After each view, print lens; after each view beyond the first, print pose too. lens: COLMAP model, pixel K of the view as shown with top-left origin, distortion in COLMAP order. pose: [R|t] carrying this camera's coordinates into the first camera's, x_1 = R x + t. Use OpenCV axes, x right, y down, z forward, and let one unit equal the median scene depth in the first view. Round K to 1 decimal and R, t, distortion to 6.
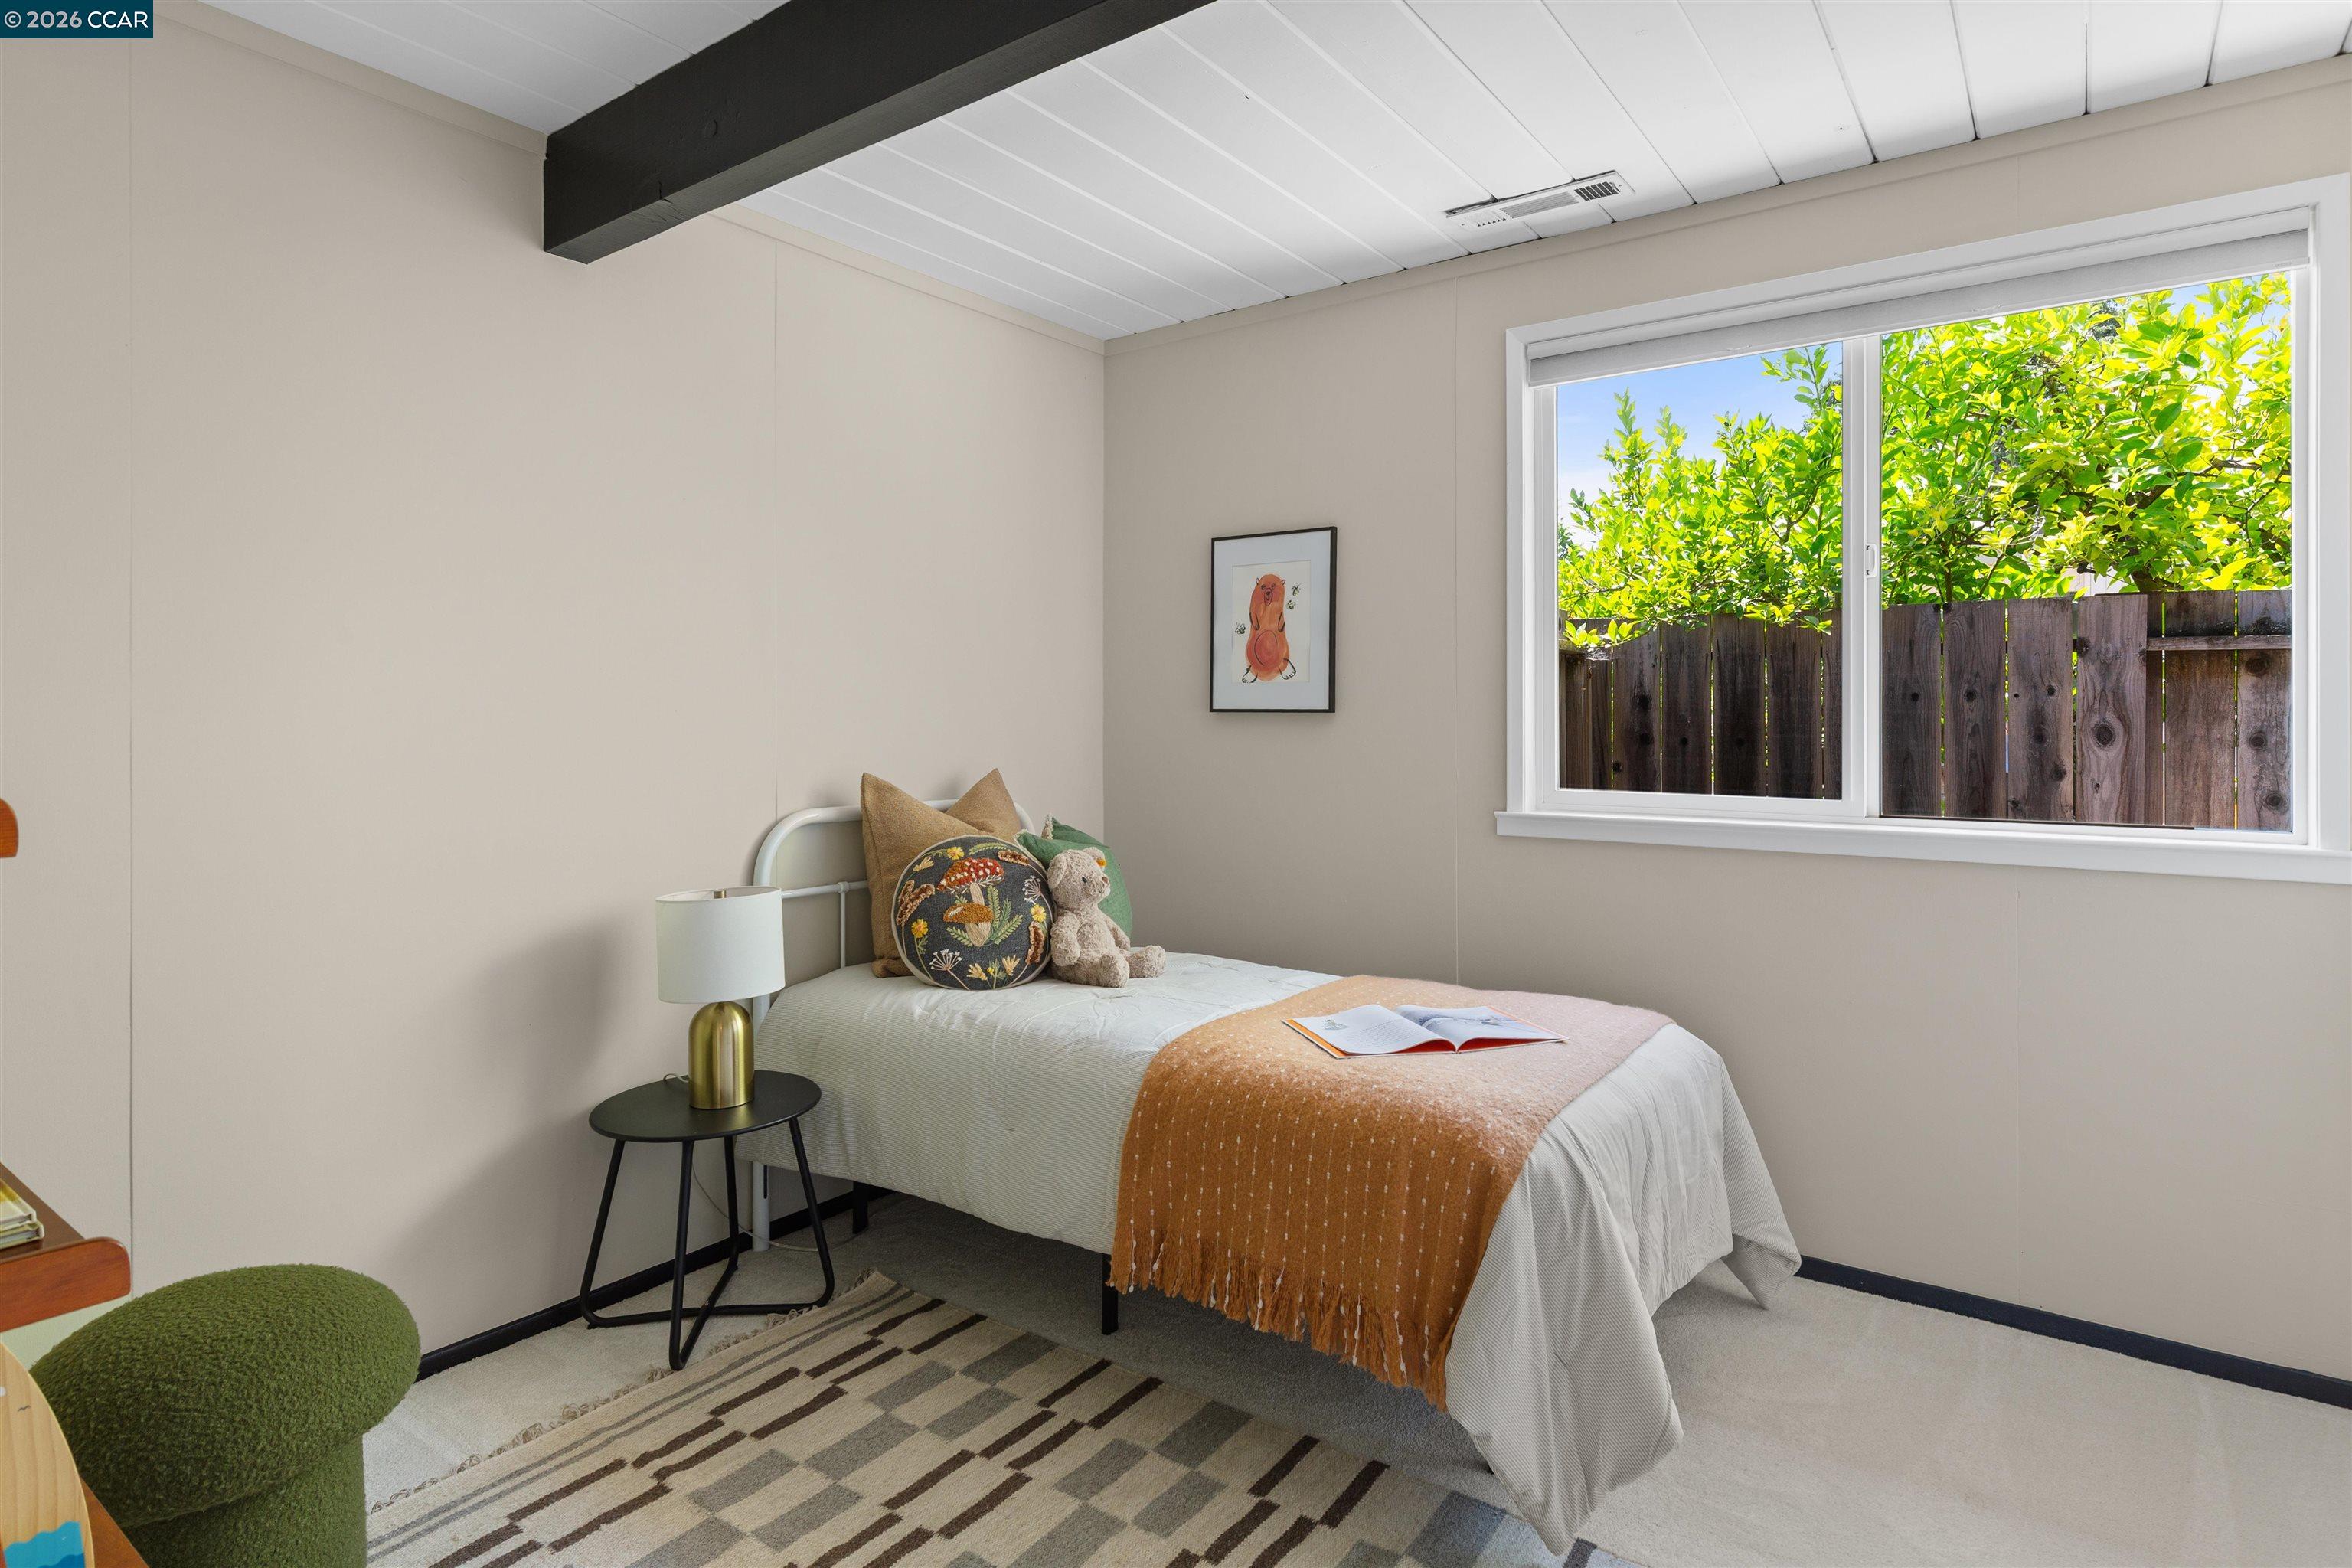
lens RADIAL K [[1240.2, 0, 1174.9], [0, 1240.2, 714.0], [0, 0, 1]] dist [0.000646, -0.000631]
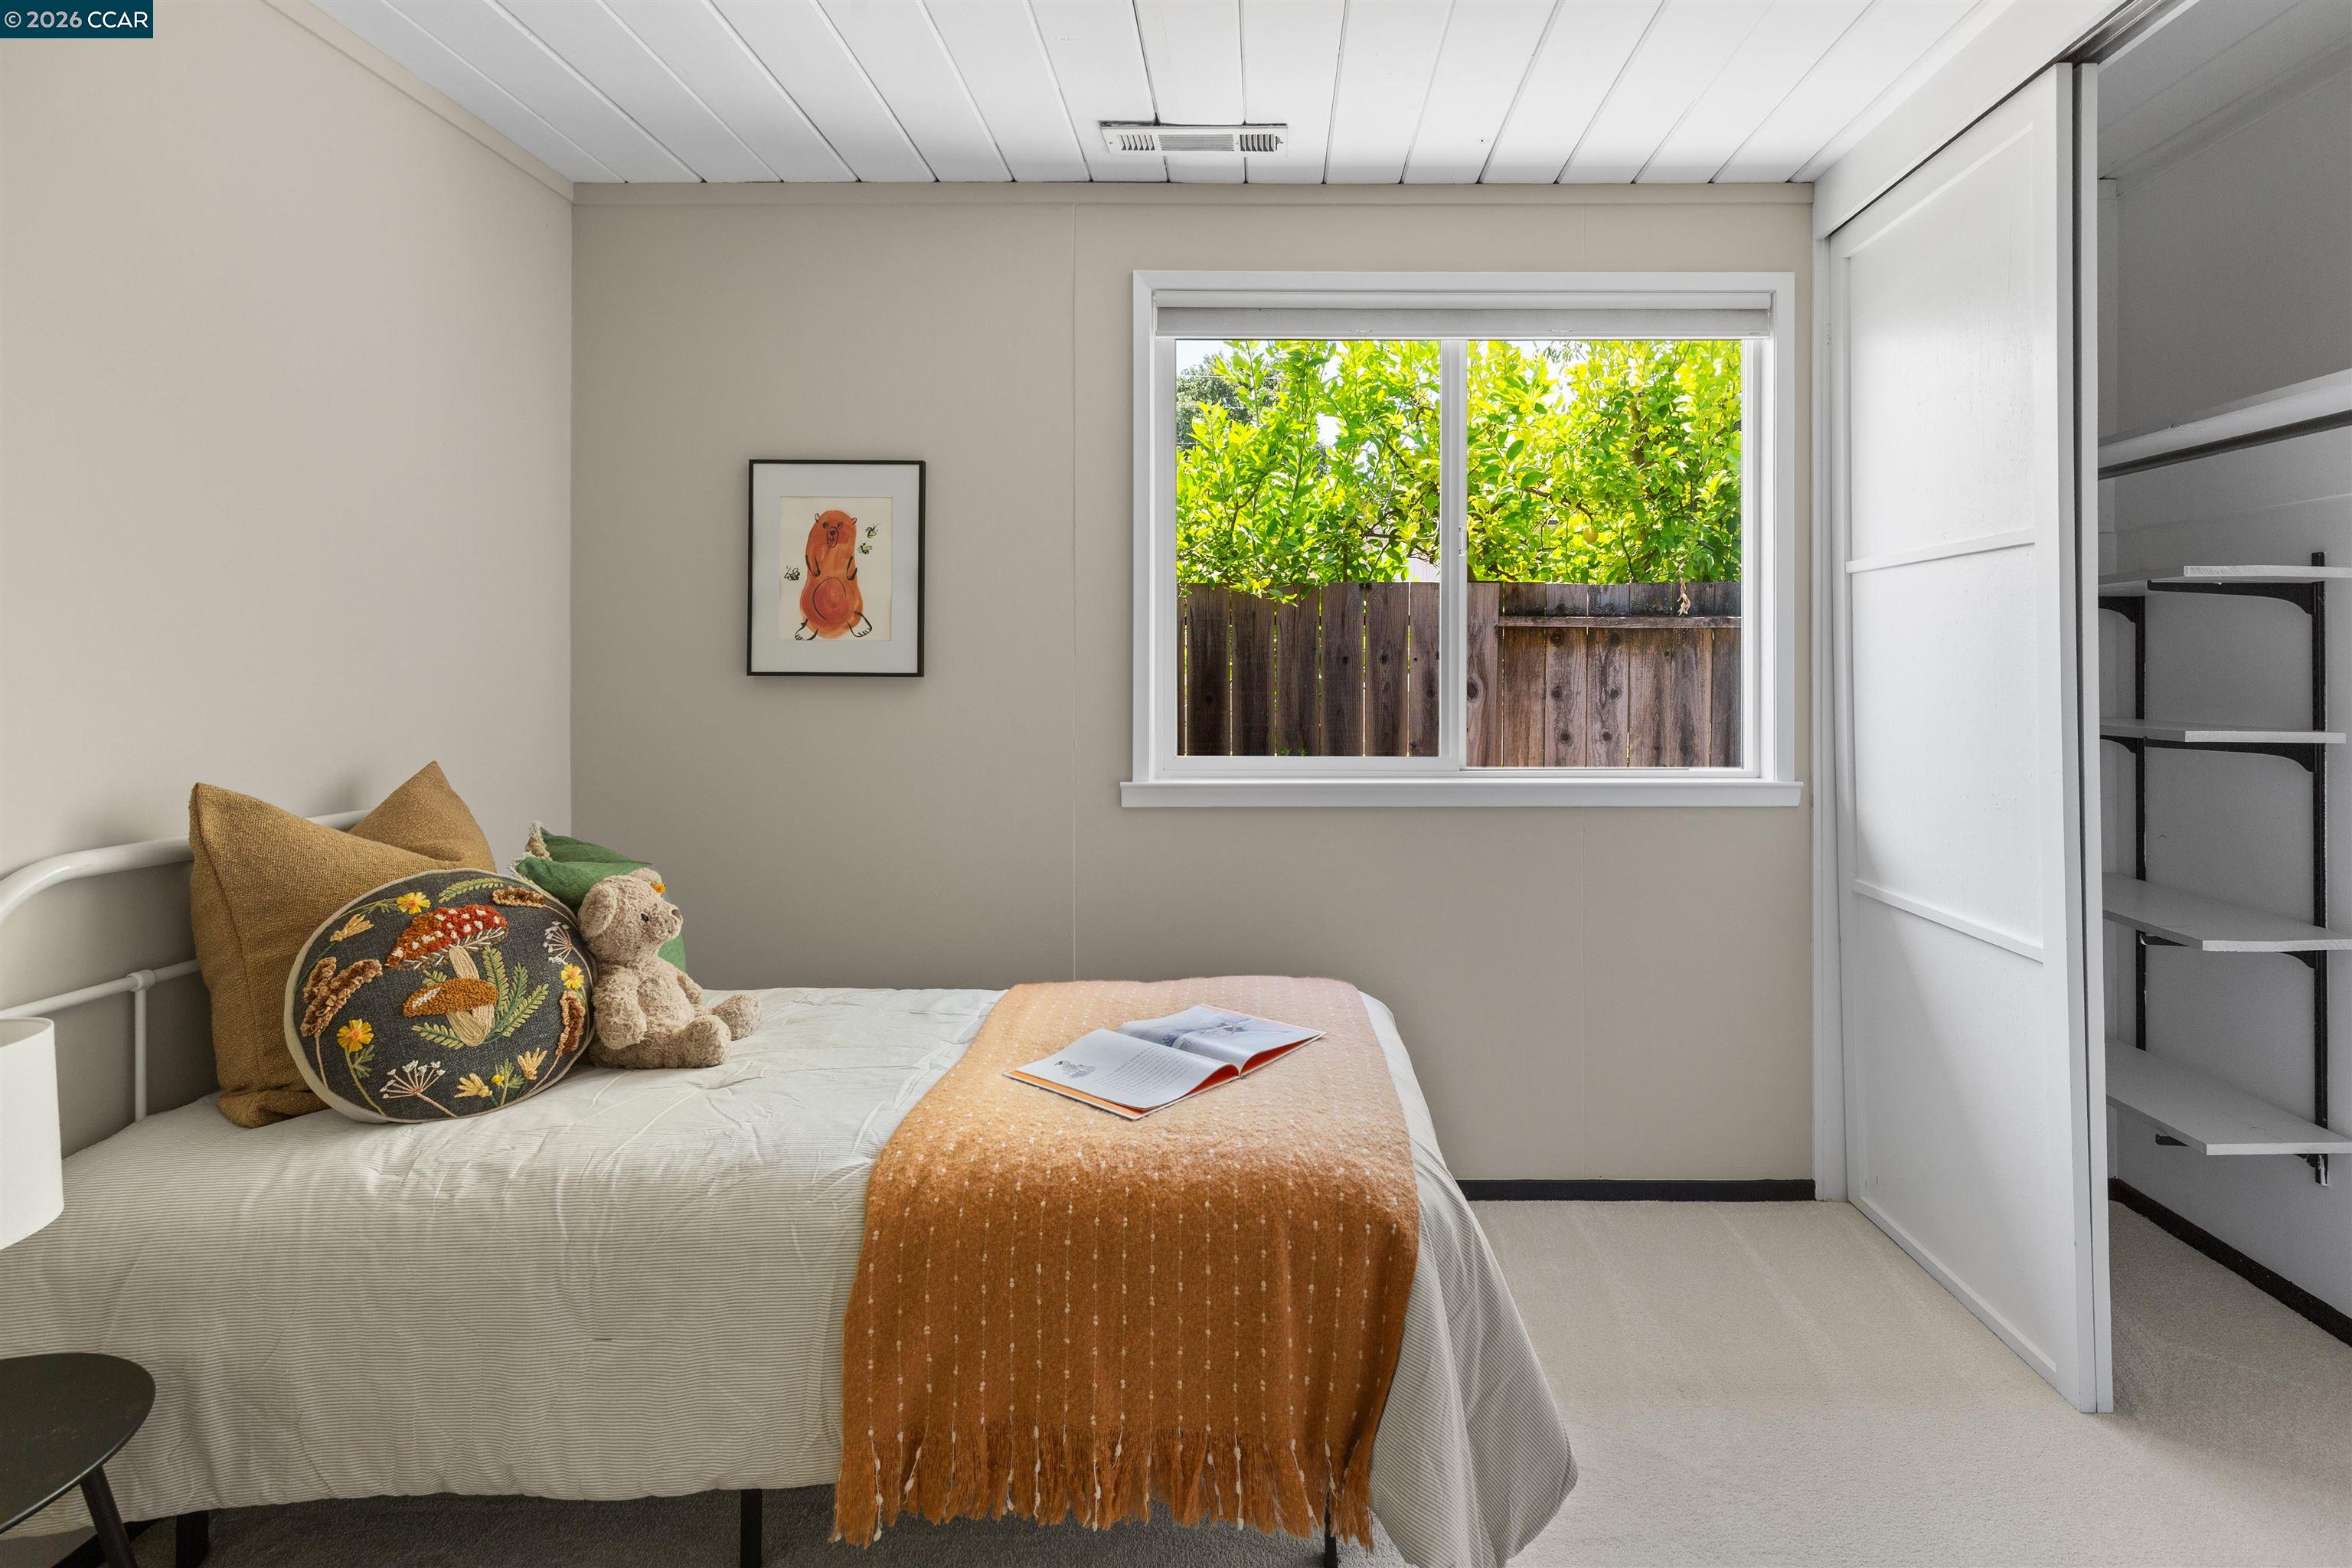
lens RADIAL K [[1079.1, 0, 1176.3], [0, 1079.1, 663.8], [0, 0, 1]] dist [0.002643, -0.000117]
pose [[0.802893, 0.001236, 0.596121, -0.197630], [-0.000095, 0.999998, -0.001947, -0.009695], [-0.596122, 0.001507, 0.802892, 0.327637]]
